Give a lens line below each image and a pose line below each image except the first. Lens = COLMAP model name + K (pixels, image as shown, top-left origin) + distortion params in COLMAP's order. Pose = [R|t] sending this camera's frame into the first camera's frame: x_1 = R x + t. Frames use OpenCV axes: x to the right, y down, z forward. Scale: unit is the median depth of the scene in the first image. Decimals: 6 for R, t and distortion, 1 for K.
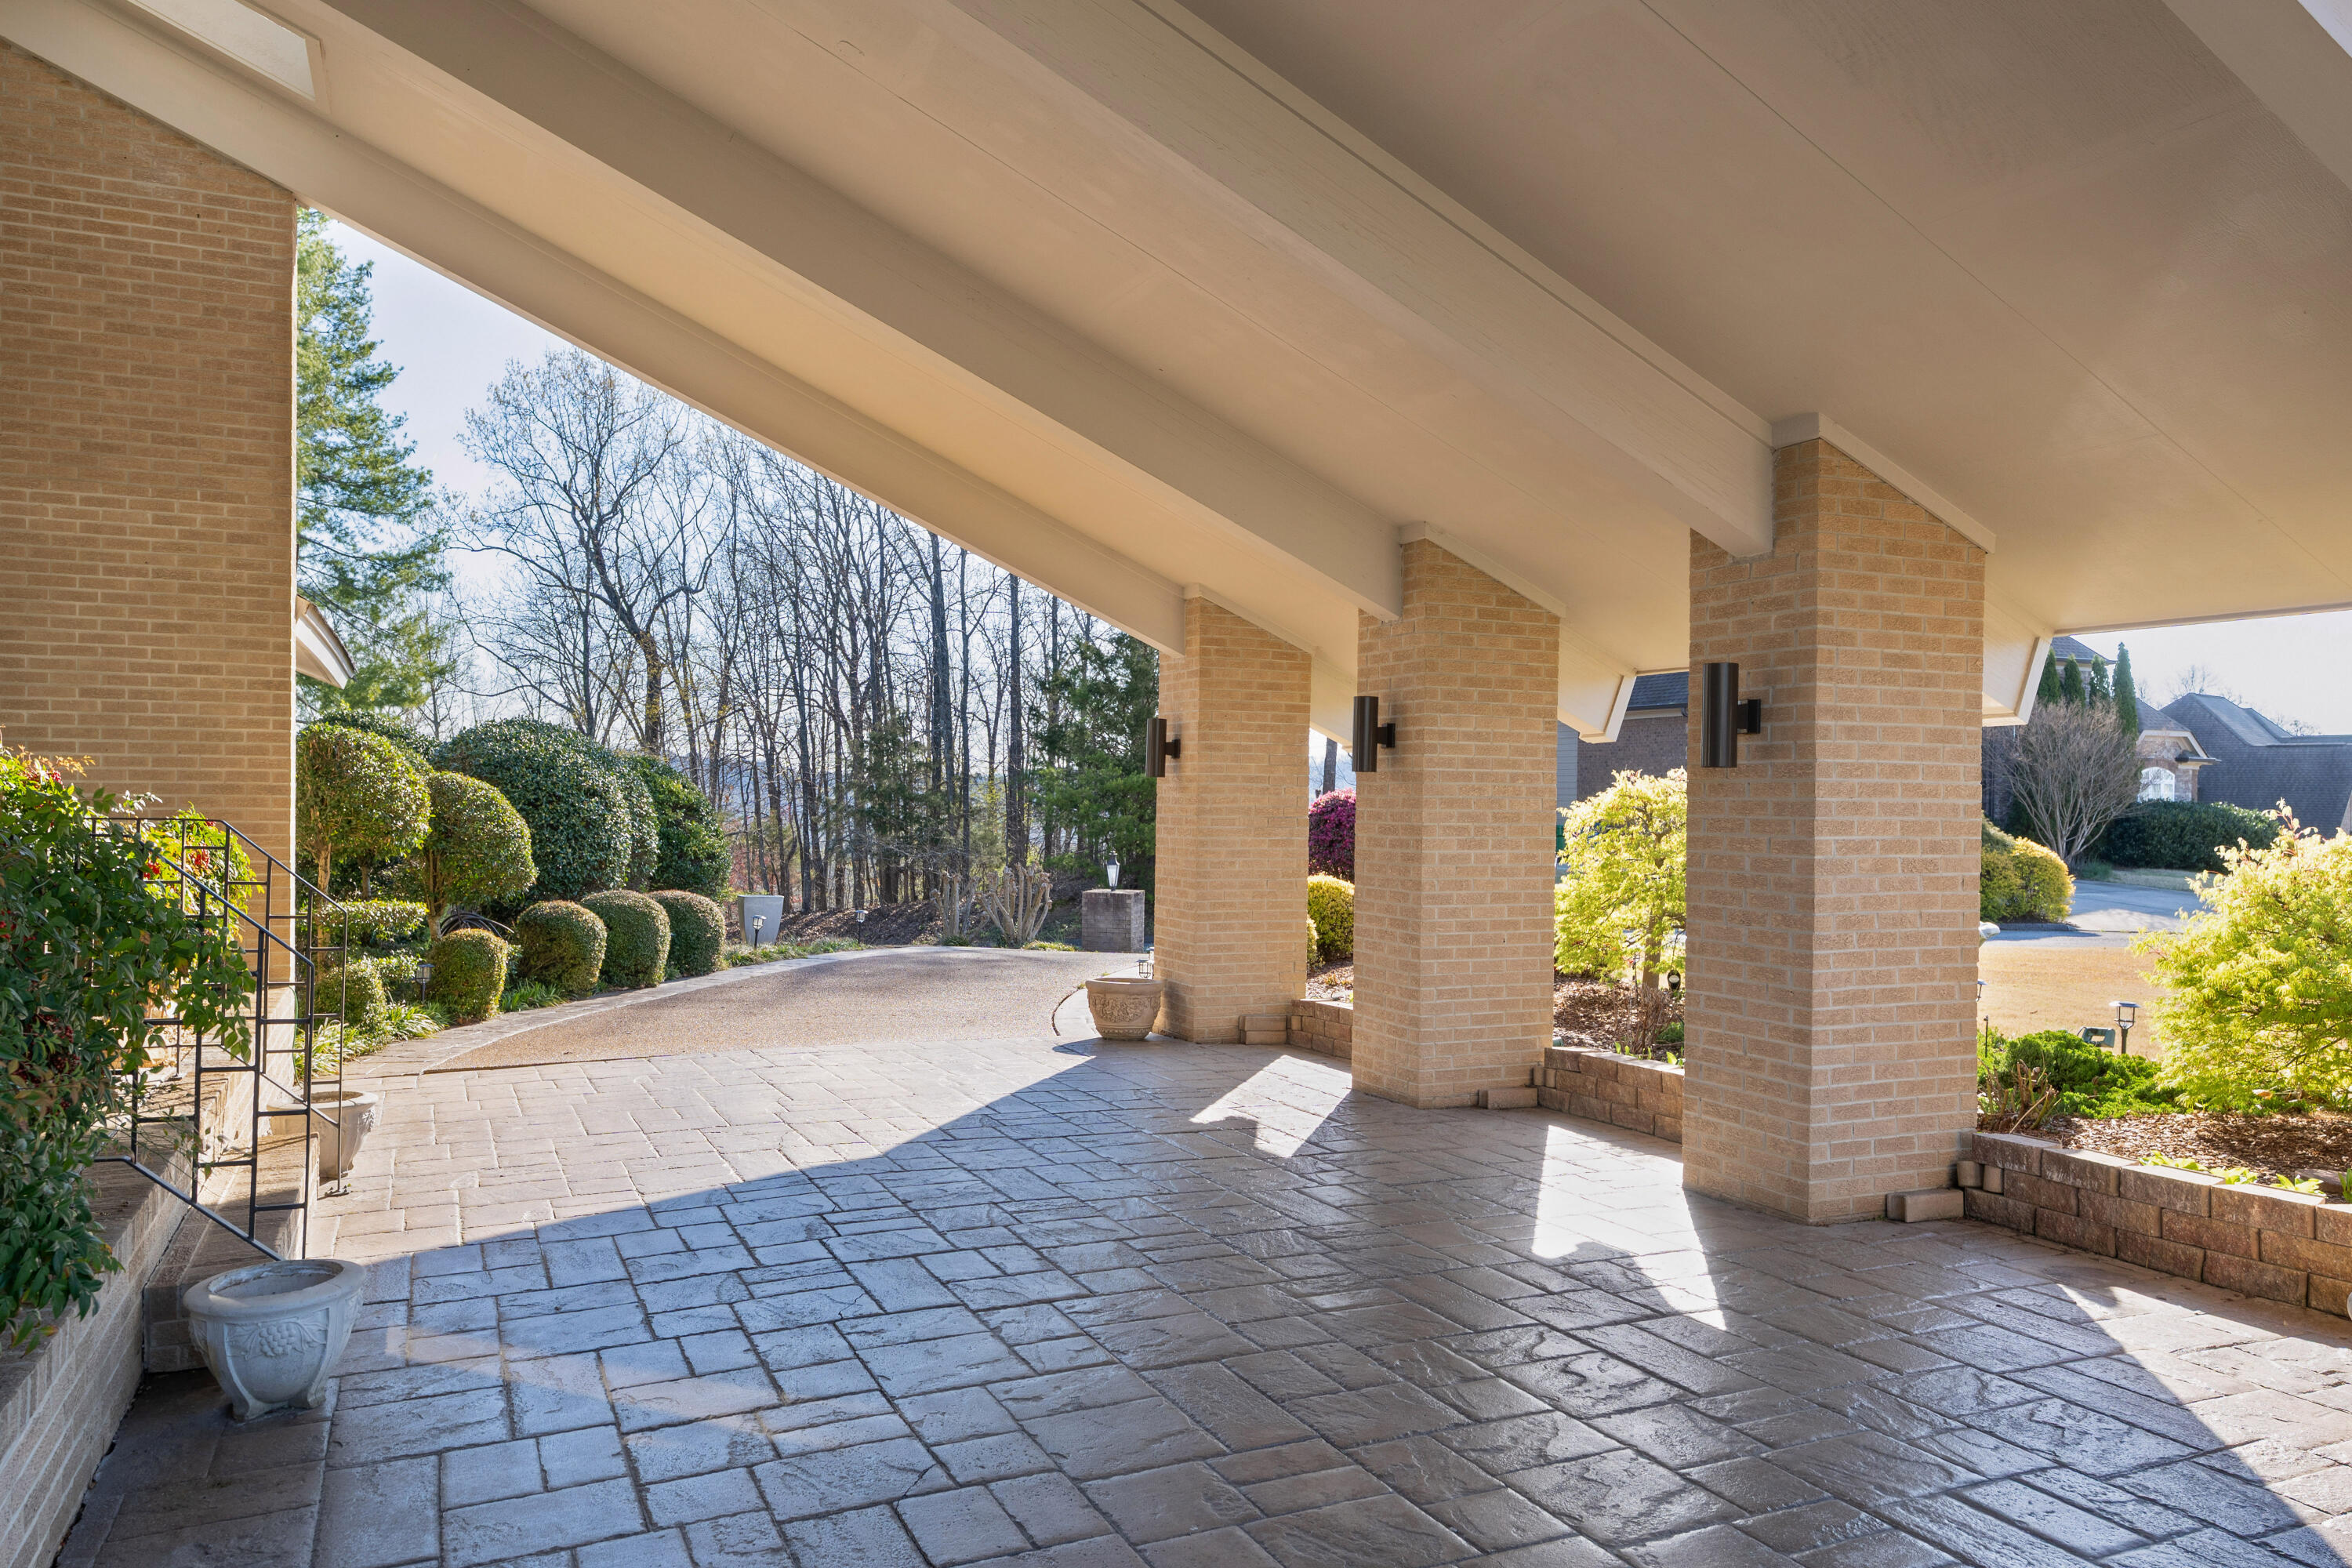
lens RADIAL K [[1565.7, 0, 1176.2], [0, 1565.7, 785.8], [0, 0, 1]] dist [0.001011, 0.000376]
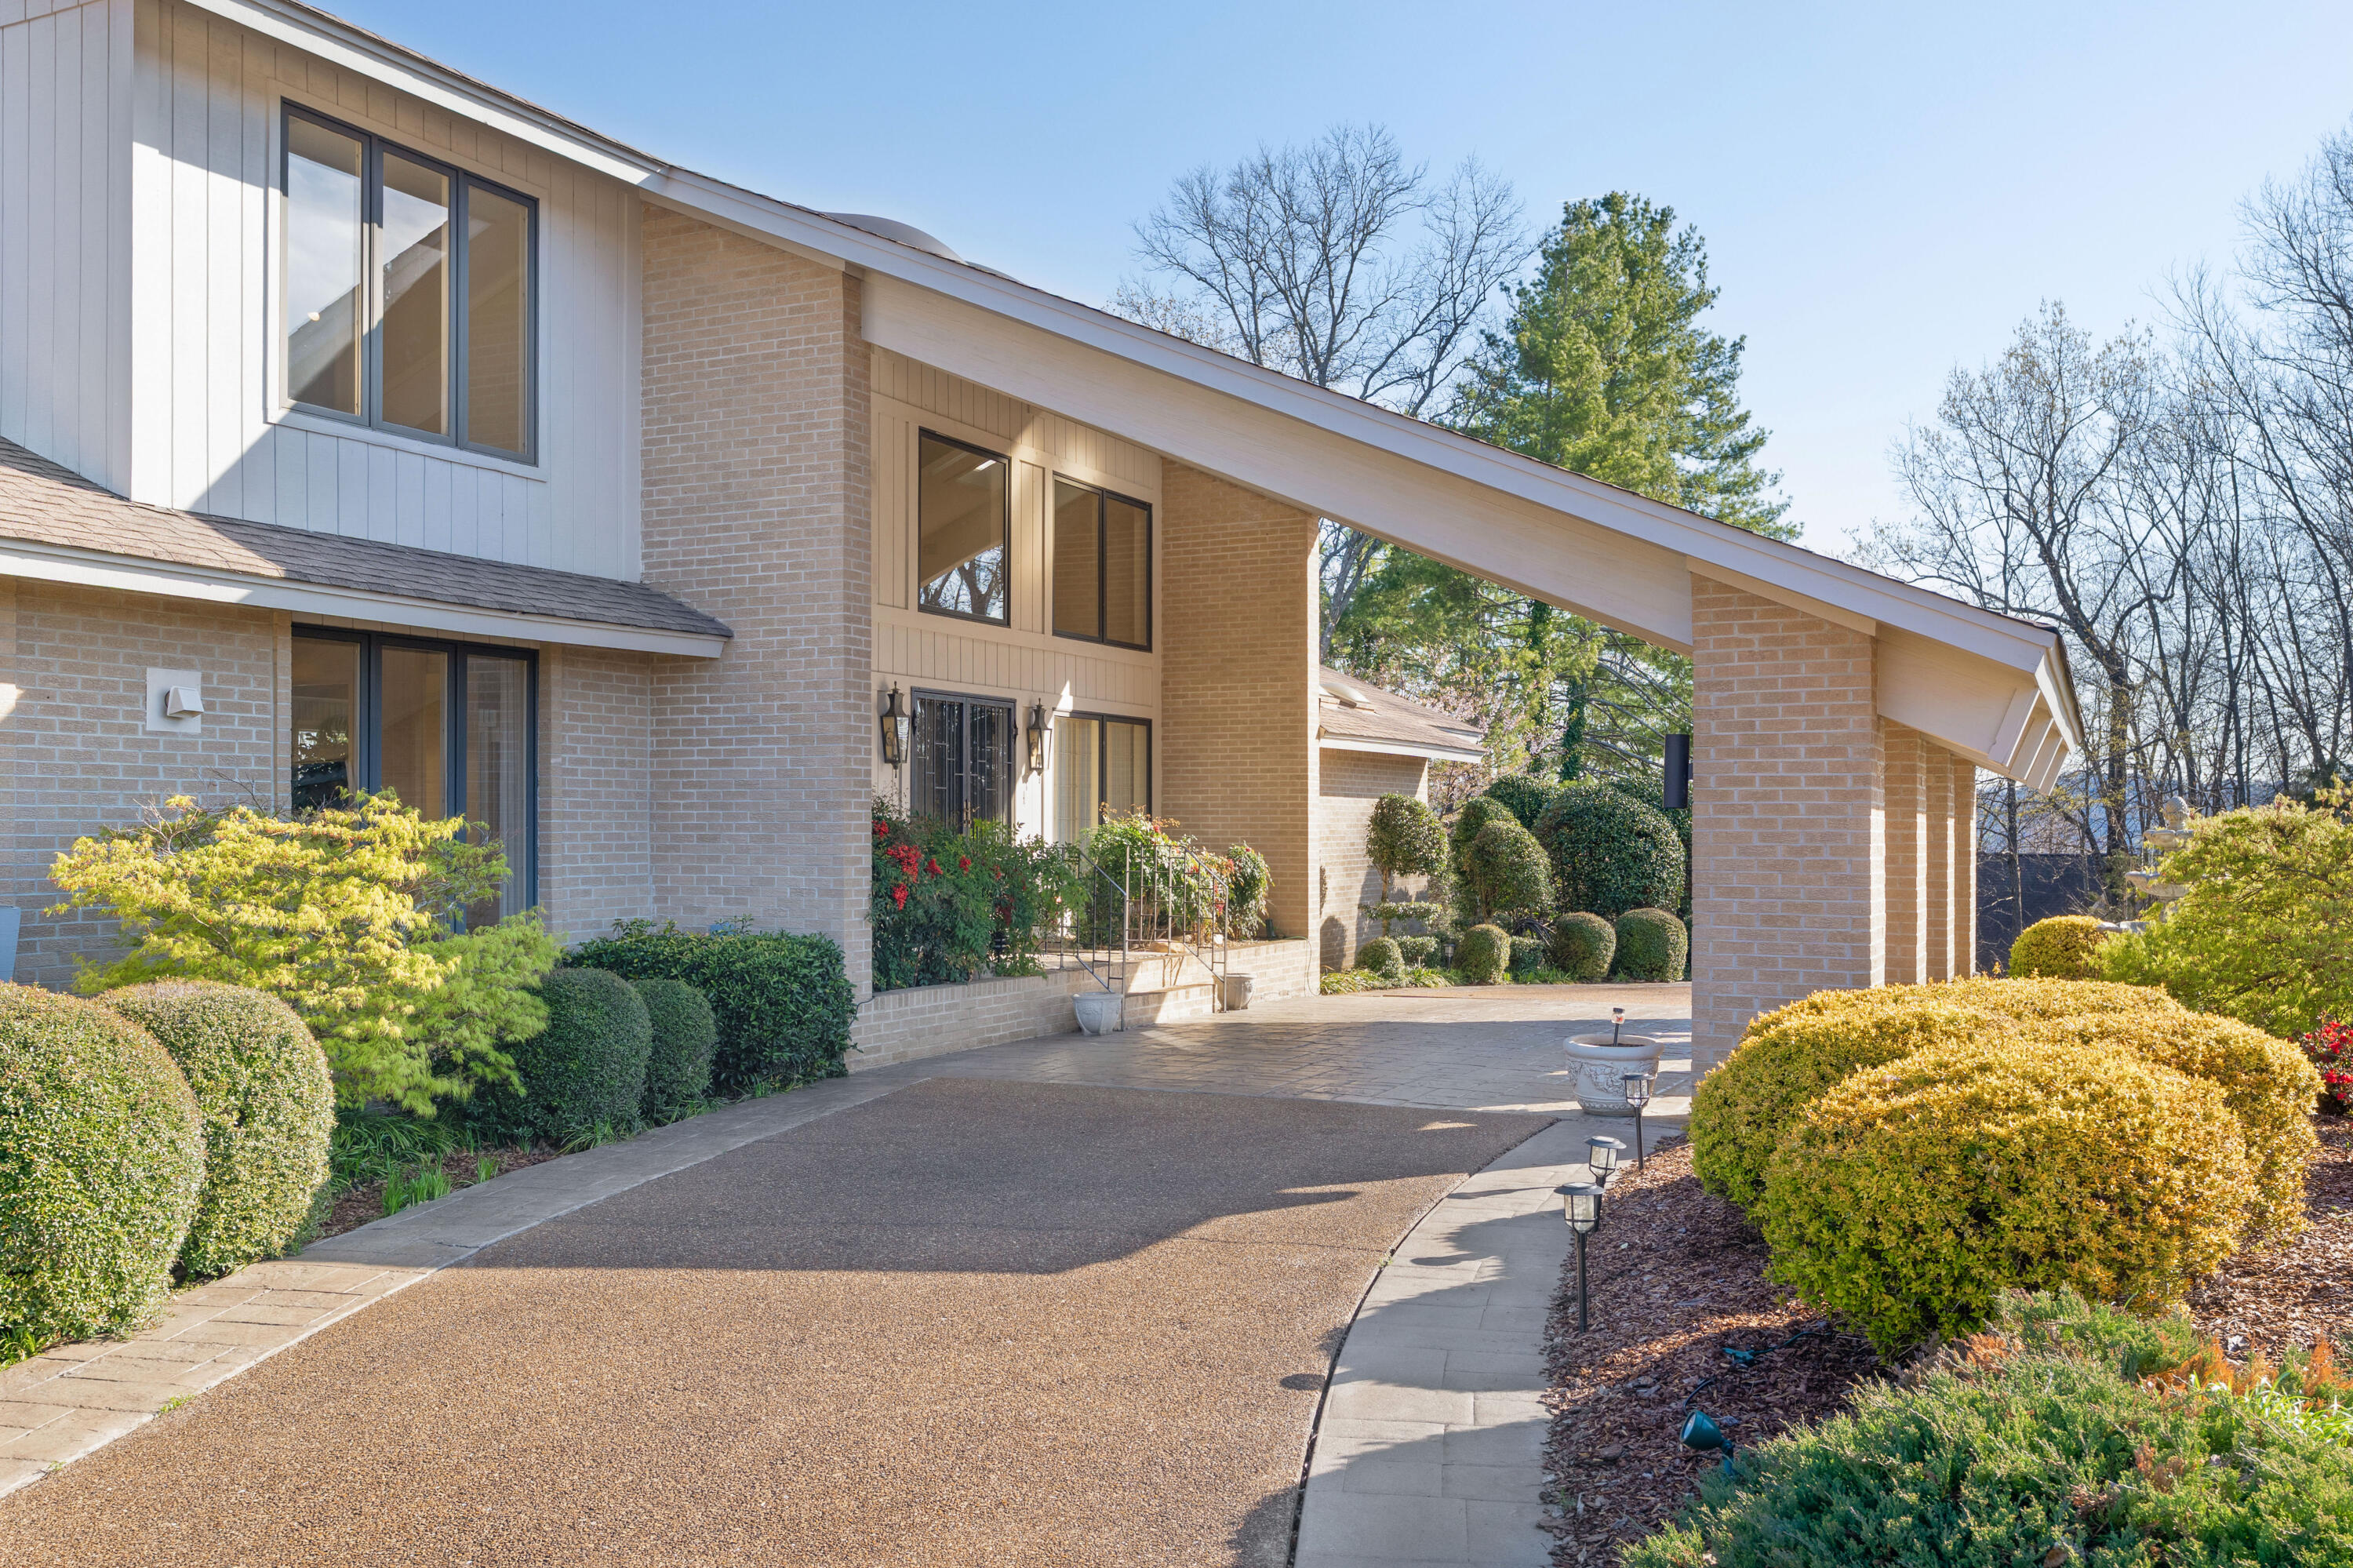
lens RADIAL K [[2044.7, 0, 1160.0], [0, 2044.7, 800.1], [0, 0, 1]] dist [0.003601, -0.002078]
pose [[0.620684, -0.022991, -0.783724, 0.319455], [0.011755, 0.999731, -0.020018, 0.002260], [0.783973, 0.003212, 0.620787, -0.168347]]
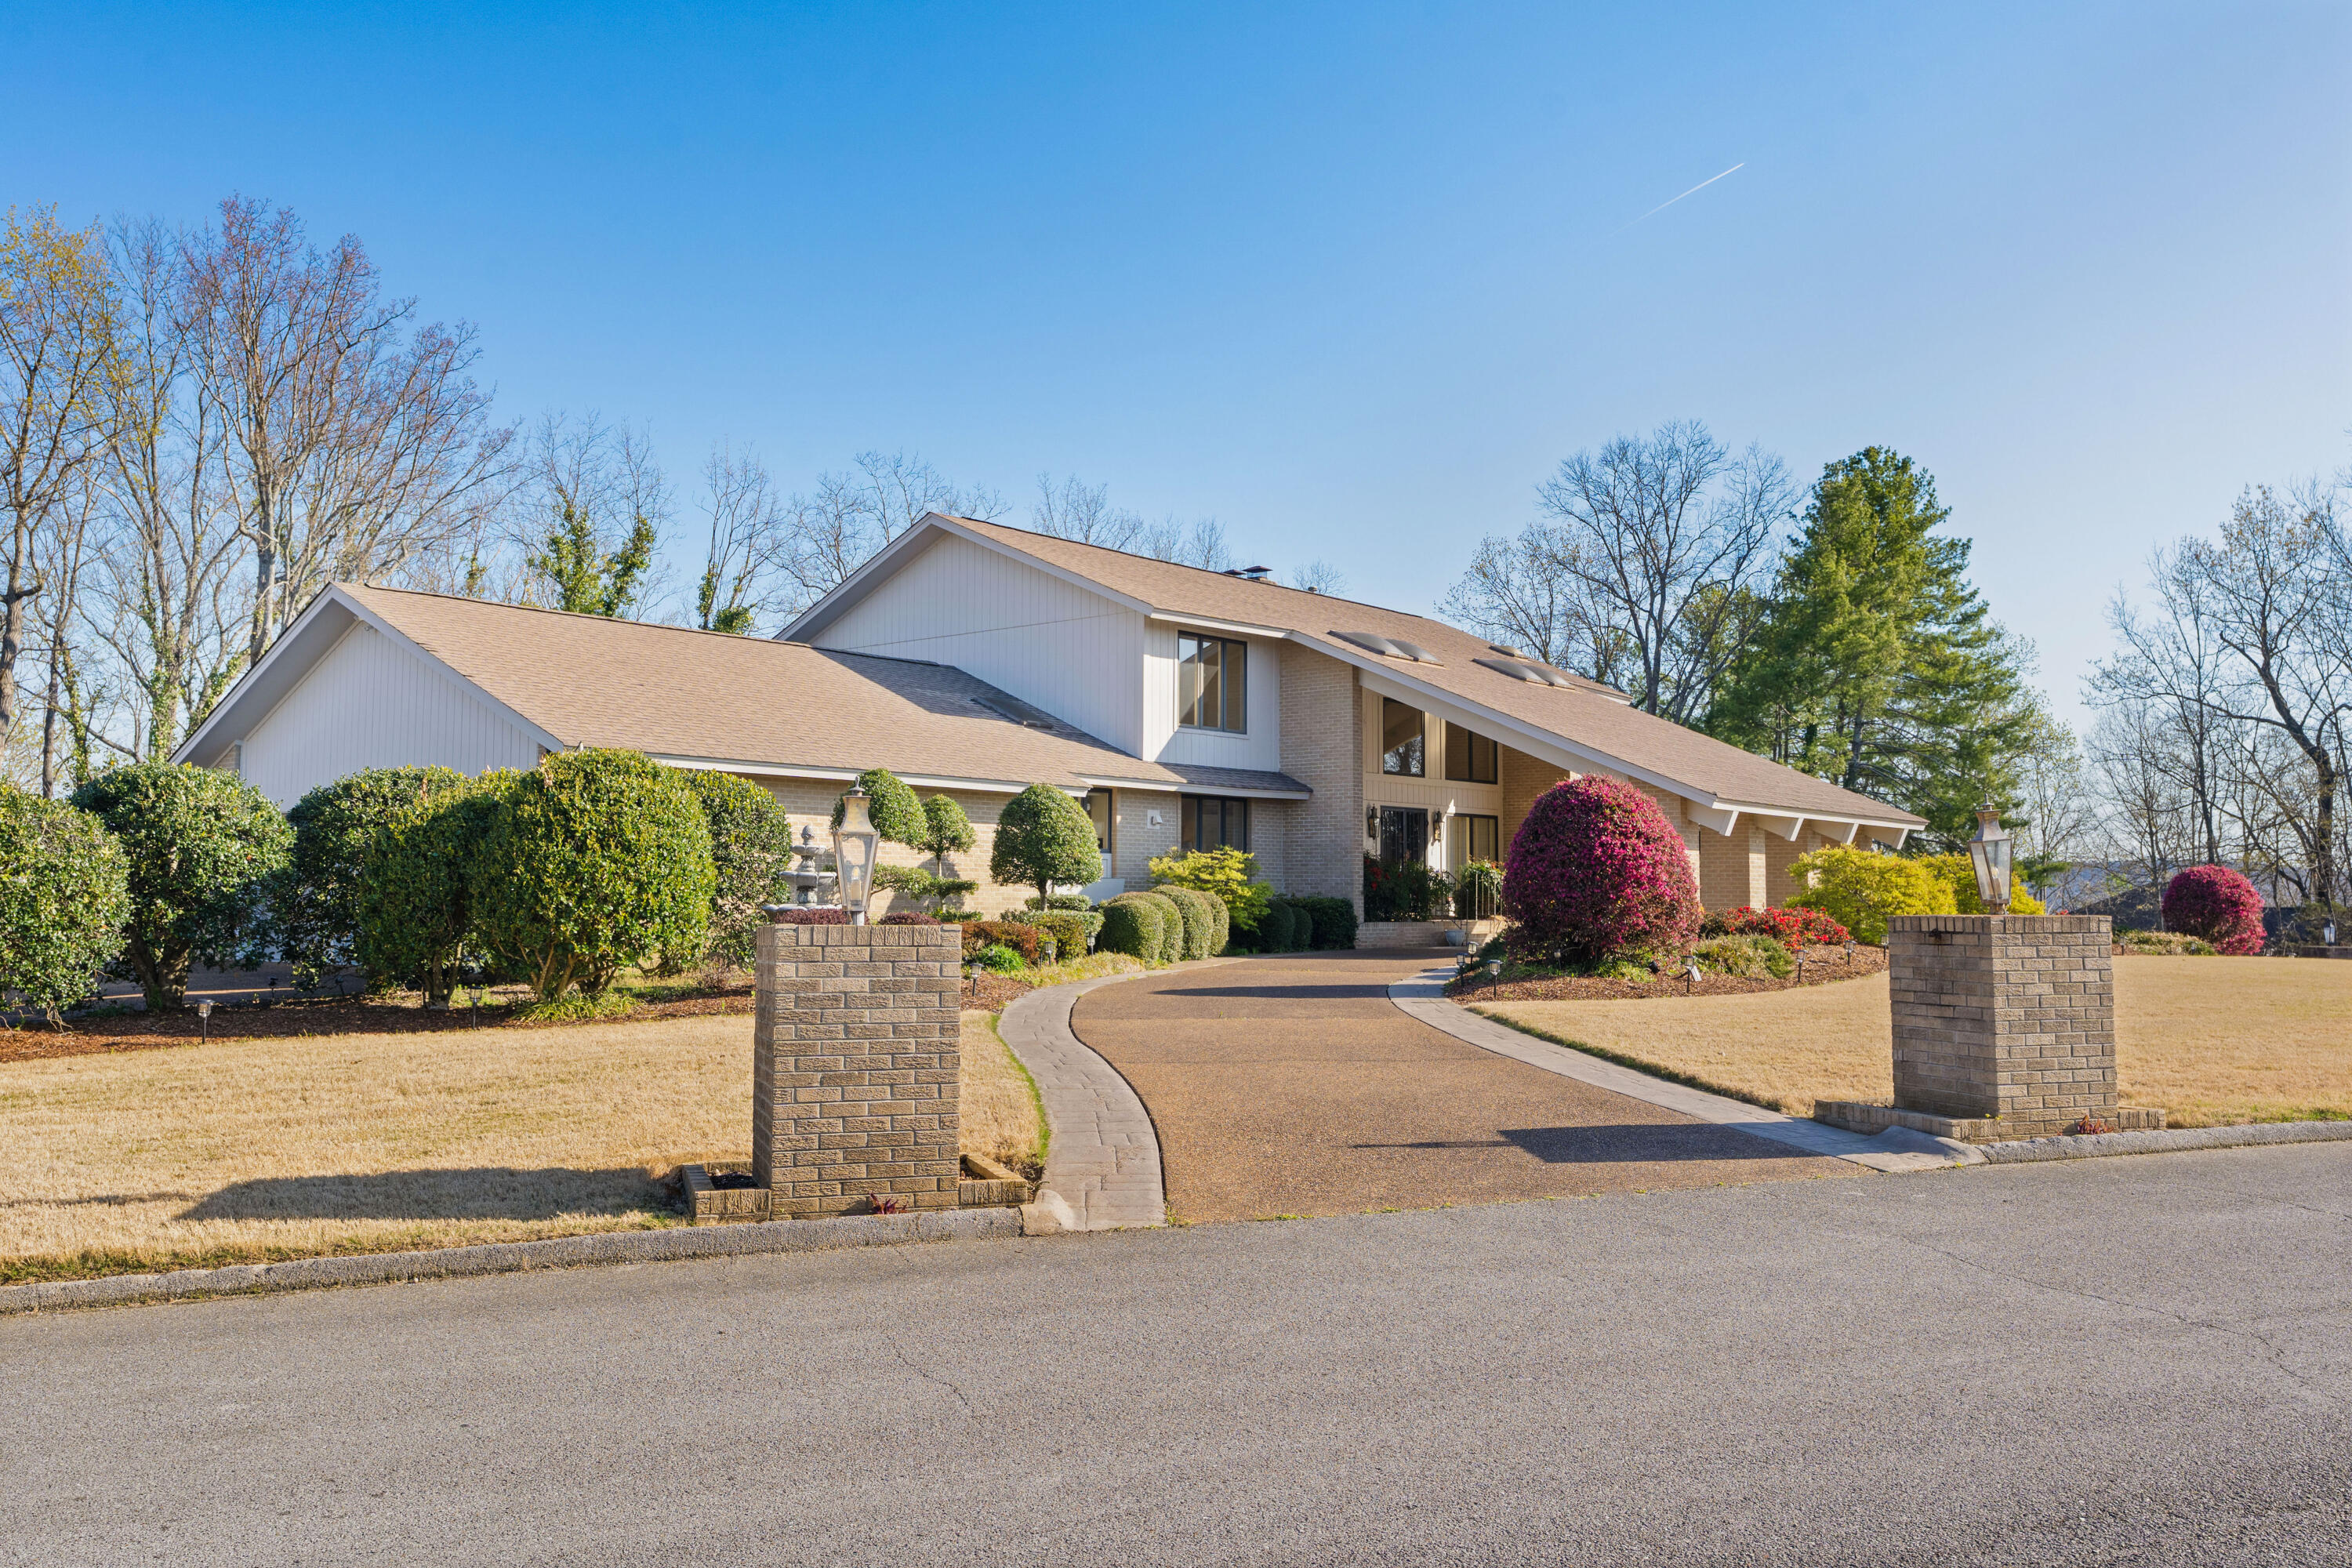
lens RADIAL K [[1789.1, 0, 1161.0], [0, 1789.1, 775.9], [0, 0, 1]] dist [0.015170, 0.001616]
pose [[0.399088, -0.070780, -0.914177, 0.758718], [0.006143, 0.997200, -0.074526, 0.022218], [0.916892, 0.024127, 0.398405, -0.419060]]
